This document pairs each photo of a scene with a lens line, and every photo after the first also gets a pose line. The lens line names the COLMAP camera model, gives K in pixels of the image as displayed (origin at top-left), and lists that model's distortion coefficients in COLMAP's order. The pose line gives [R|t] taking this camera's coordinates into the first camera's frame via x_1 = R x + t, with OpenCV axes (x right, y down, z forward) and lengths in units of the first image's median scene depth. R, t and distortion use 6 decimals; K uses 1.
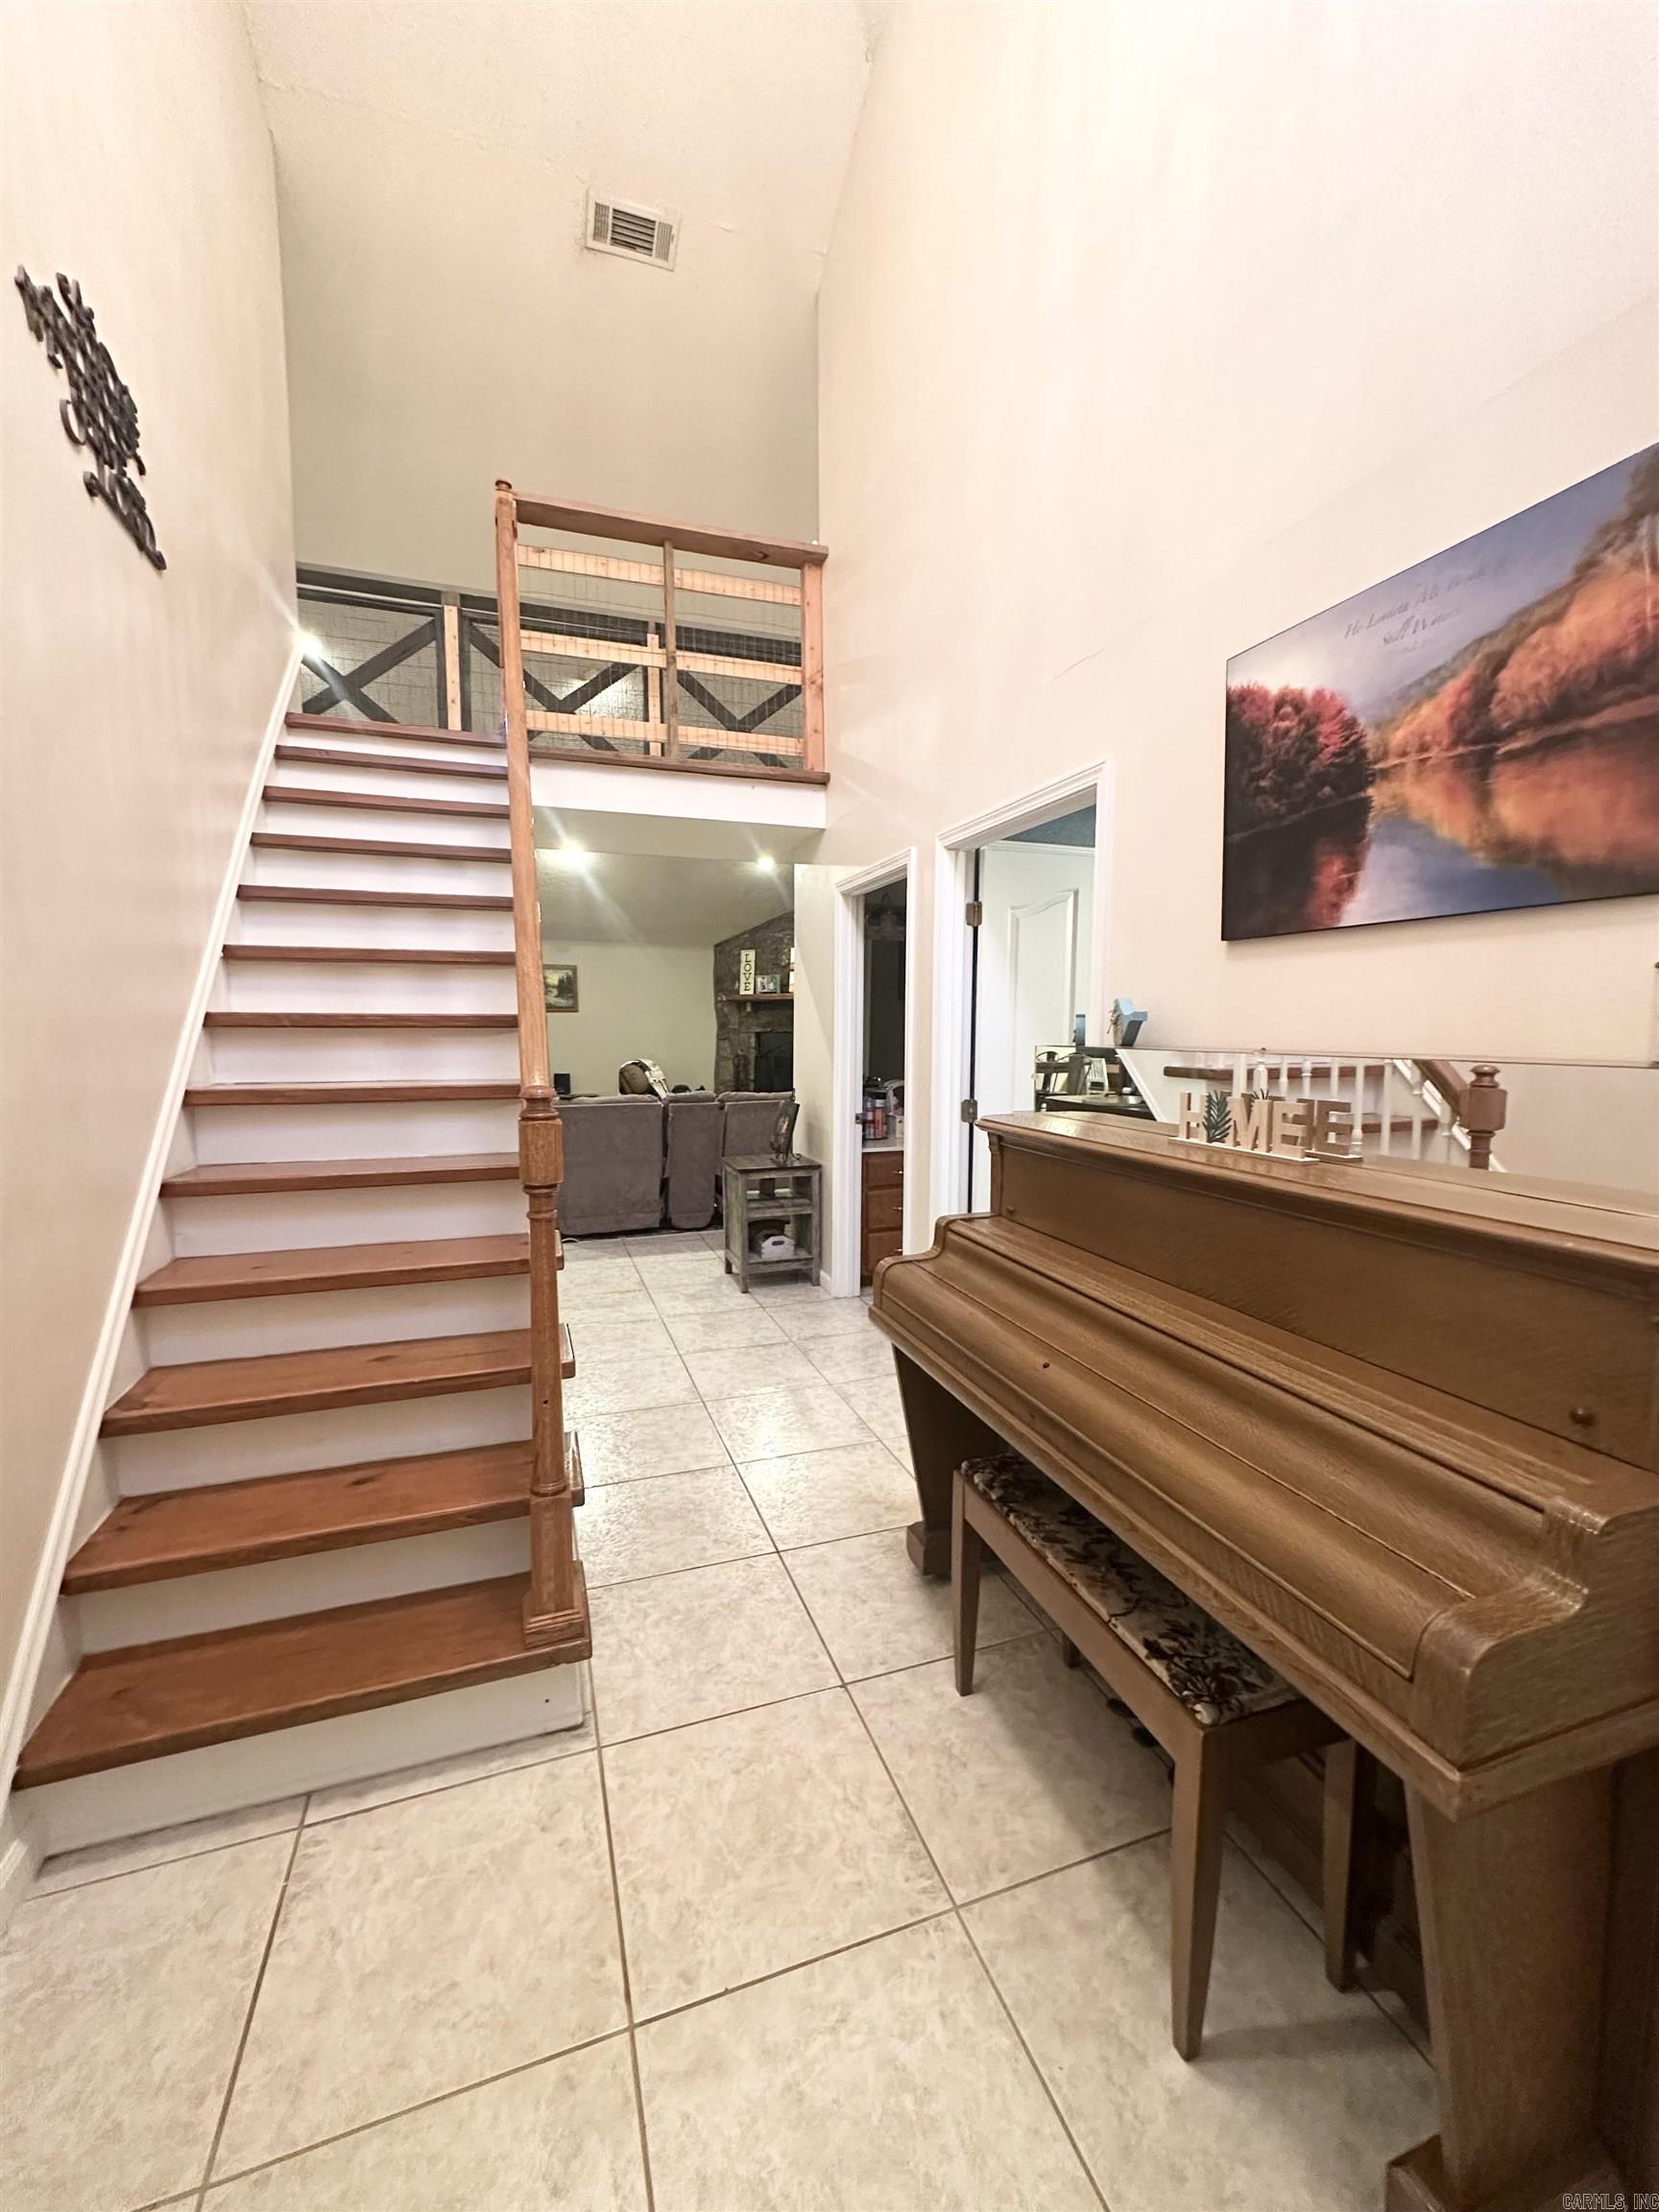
lens RADIAL K [[882.5, 0, 827.9], [0, 882.5, 1108.1], [0, 0, 1]] dist [-0.003100, 0.000565]
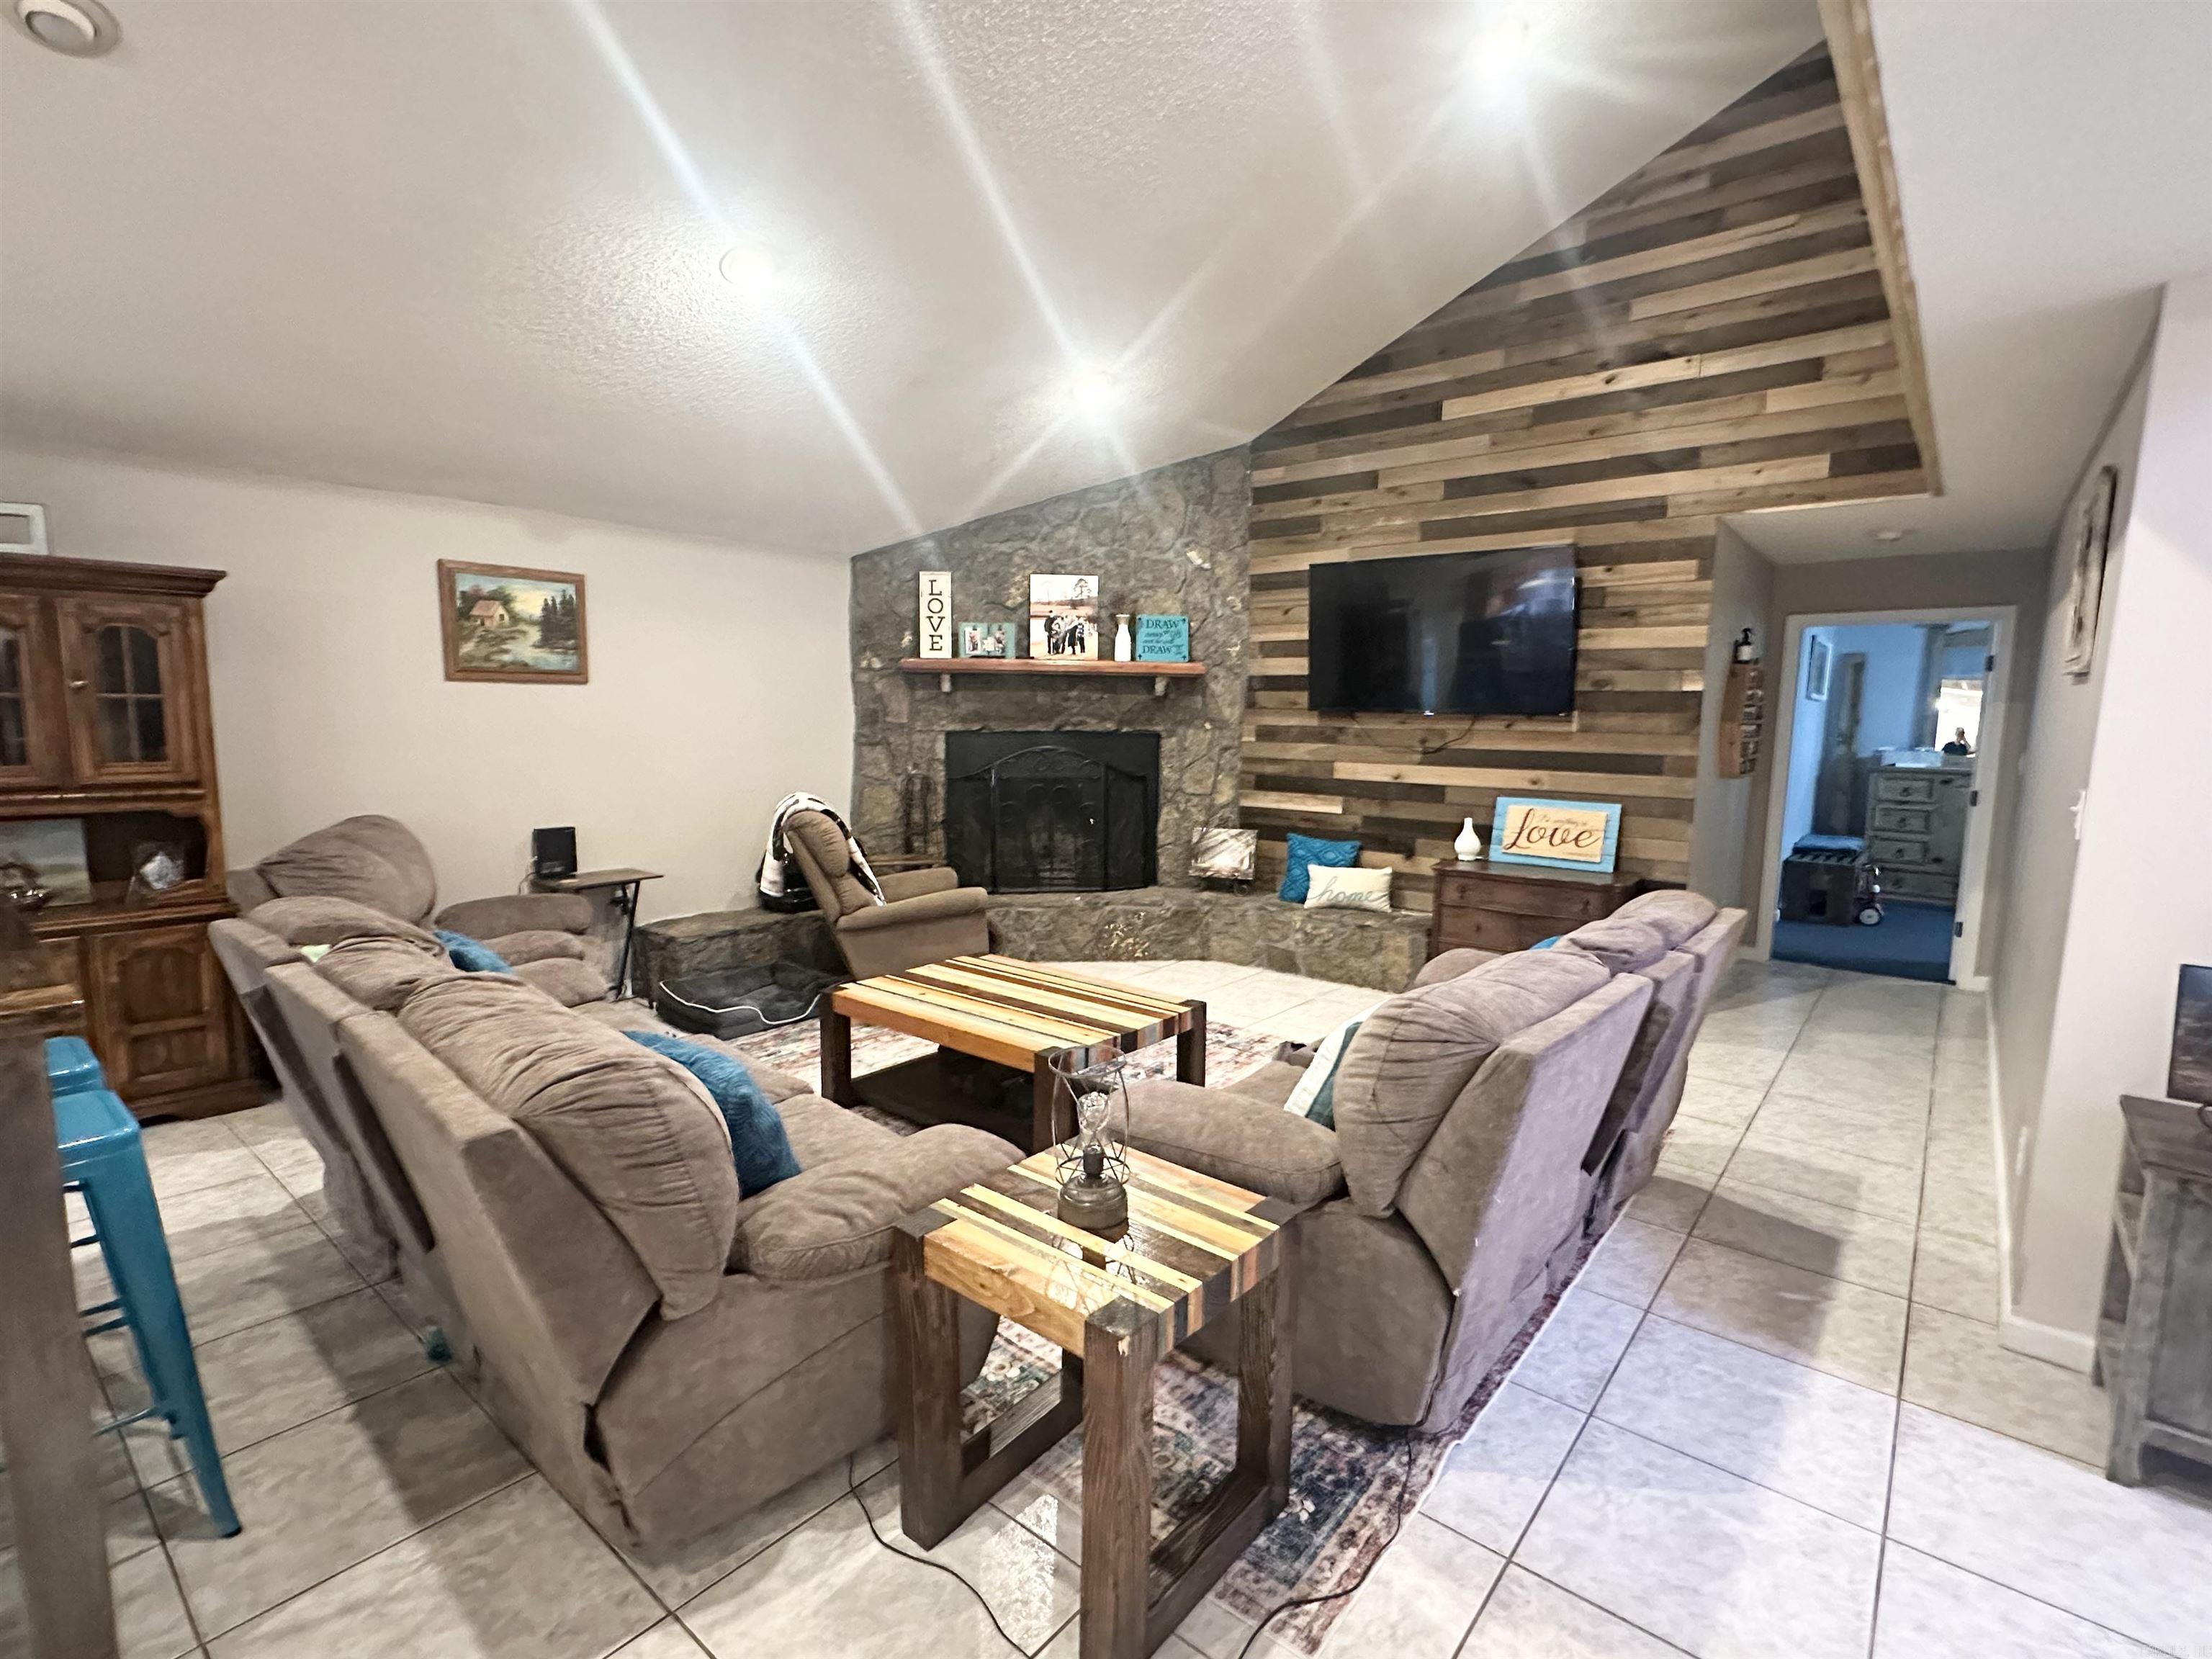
lens RADIAL K [[1034.3, 0, 1105.0], [0, 1034.3, 835.0], [0, 0, 1]] dist [-0.000168, 0.000044]
pose [[0.861314, -0.049048, 0.505699, -0.317947], [0.035557, 0.998708, 0.036303, -0.043782], [-0.506827, -0.013287, 0.861946, 0.427731]]
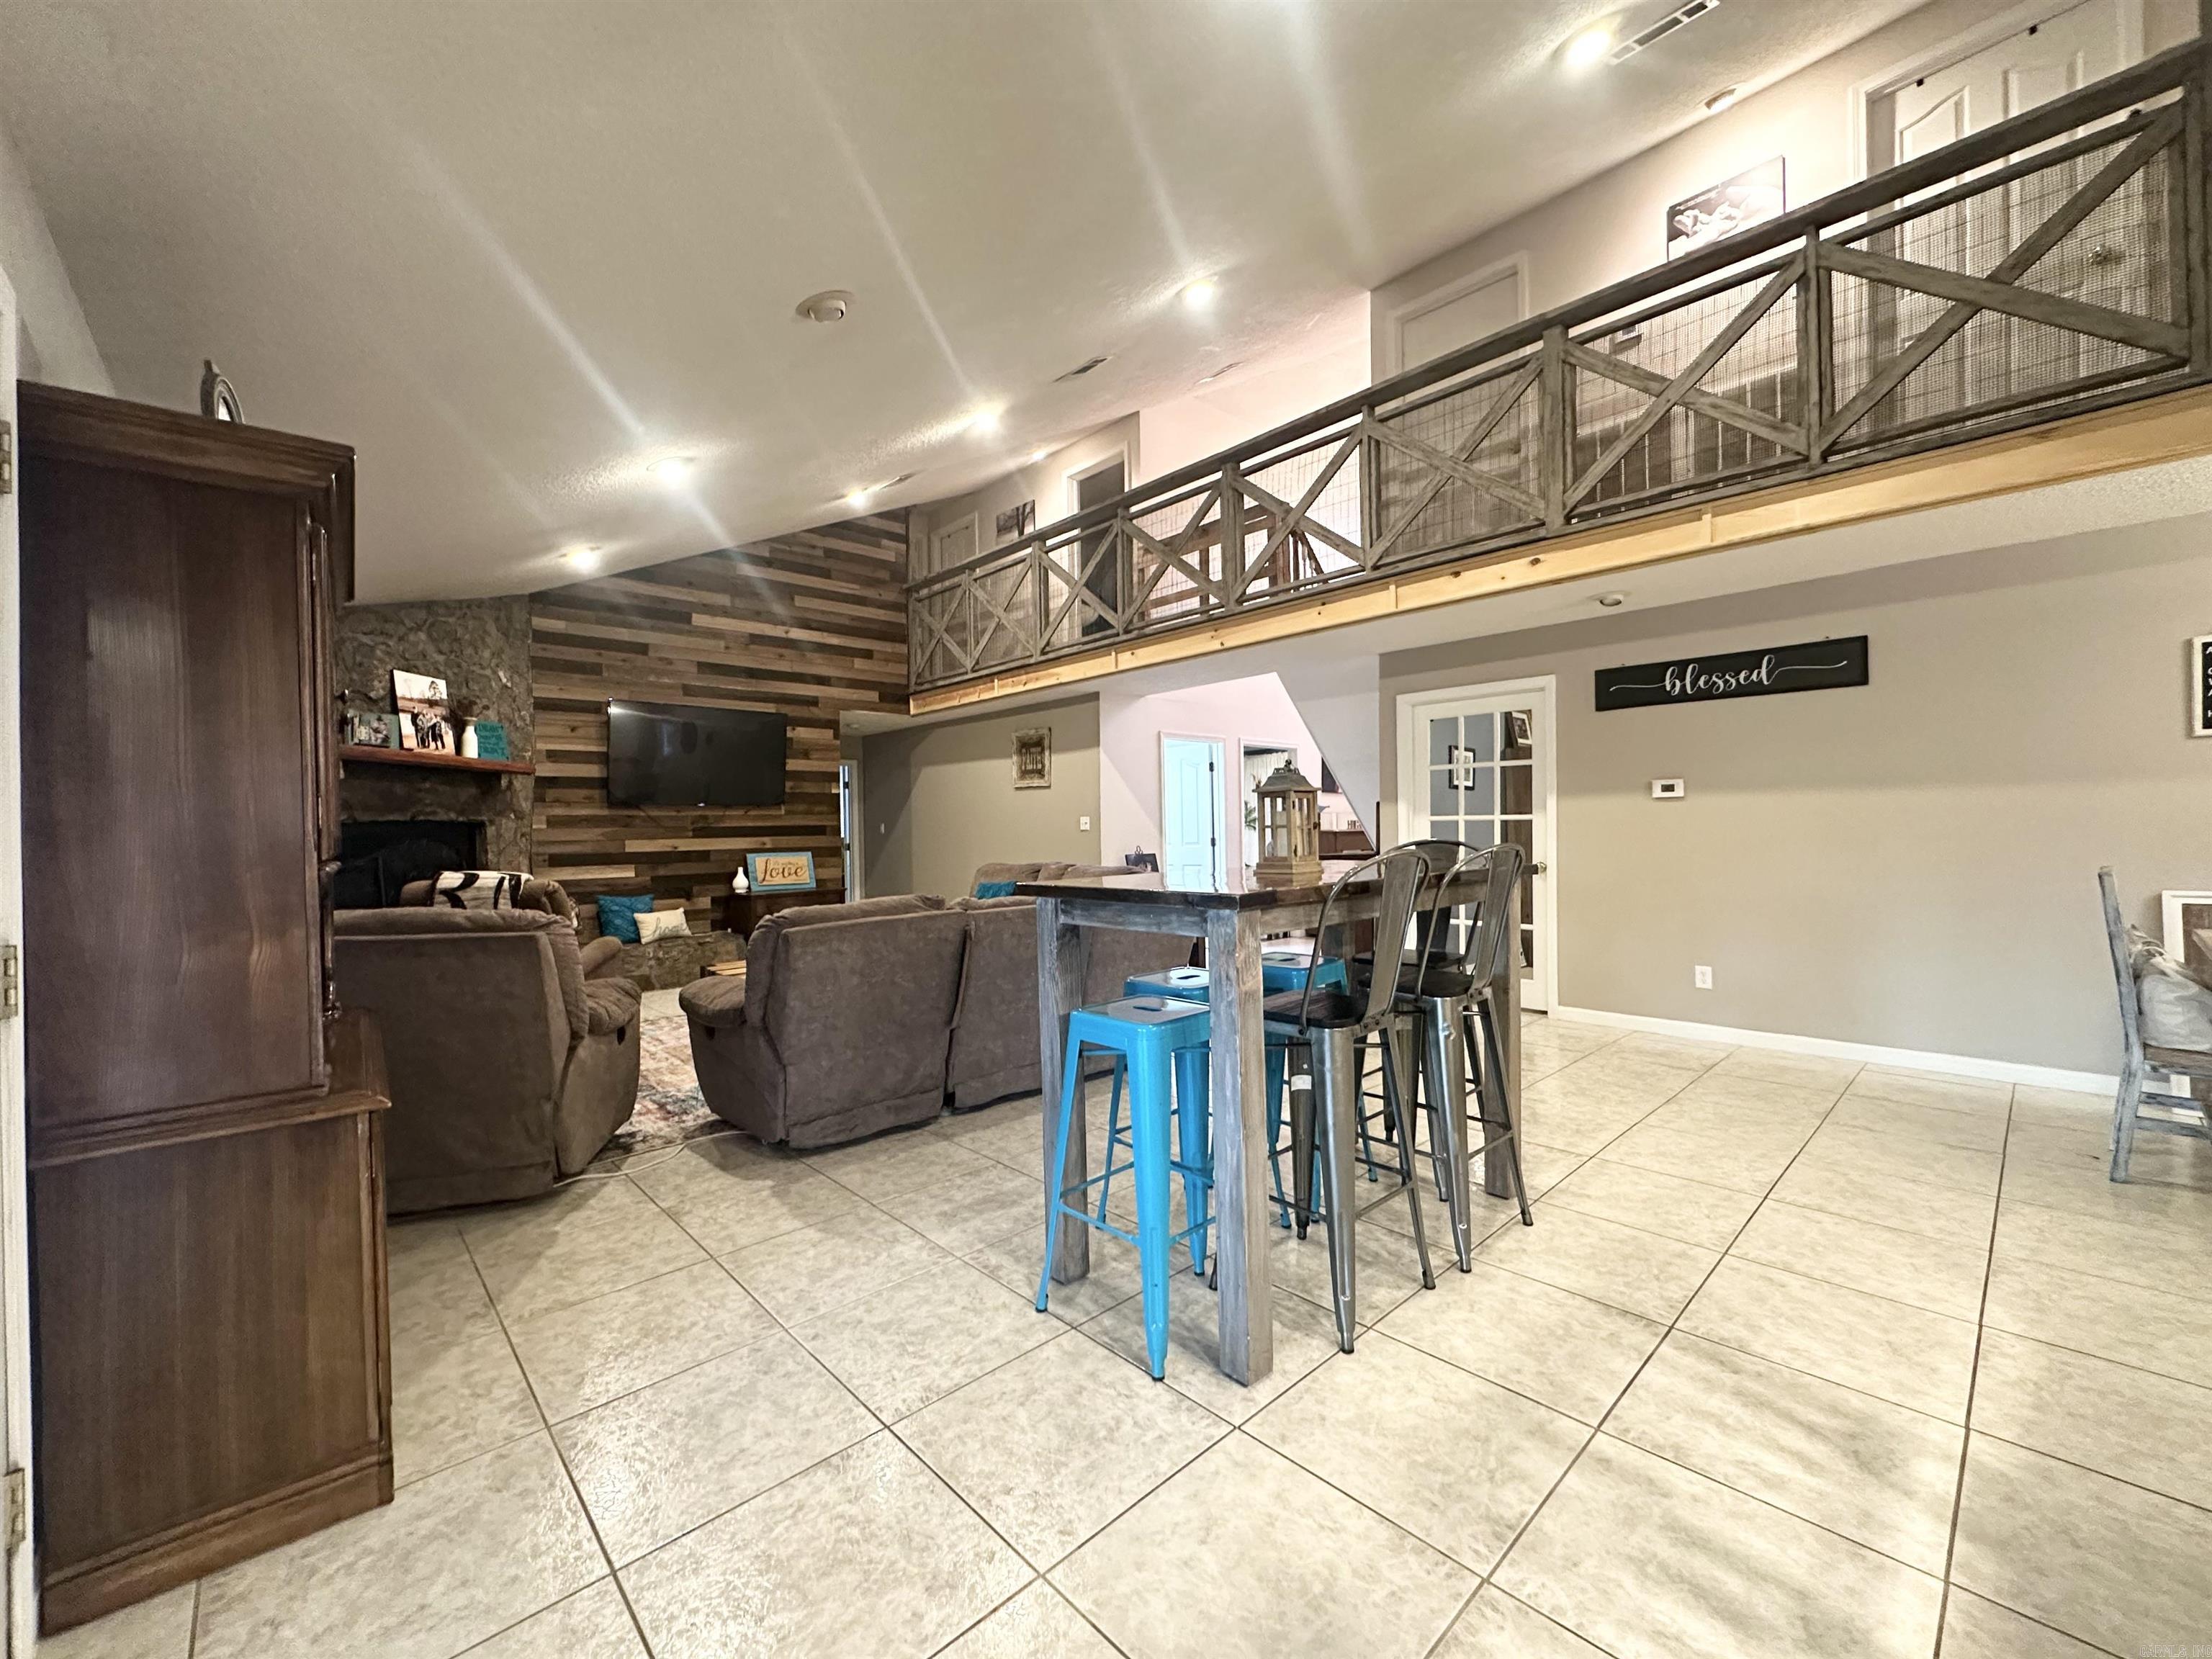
lens RADIAL K [[882.5, 0, 1105.2], [0, 882.5, 833.2], [0, 0, 1]] dist [-0.003100, 0.000565]
pose [[-0.388029, 0.003986, 0.921639, -0.703559], [0.108178, 0.993275, 0.041250, -0.052786], [-0.915277, 0.115707, -0.385850, 0.797964]]
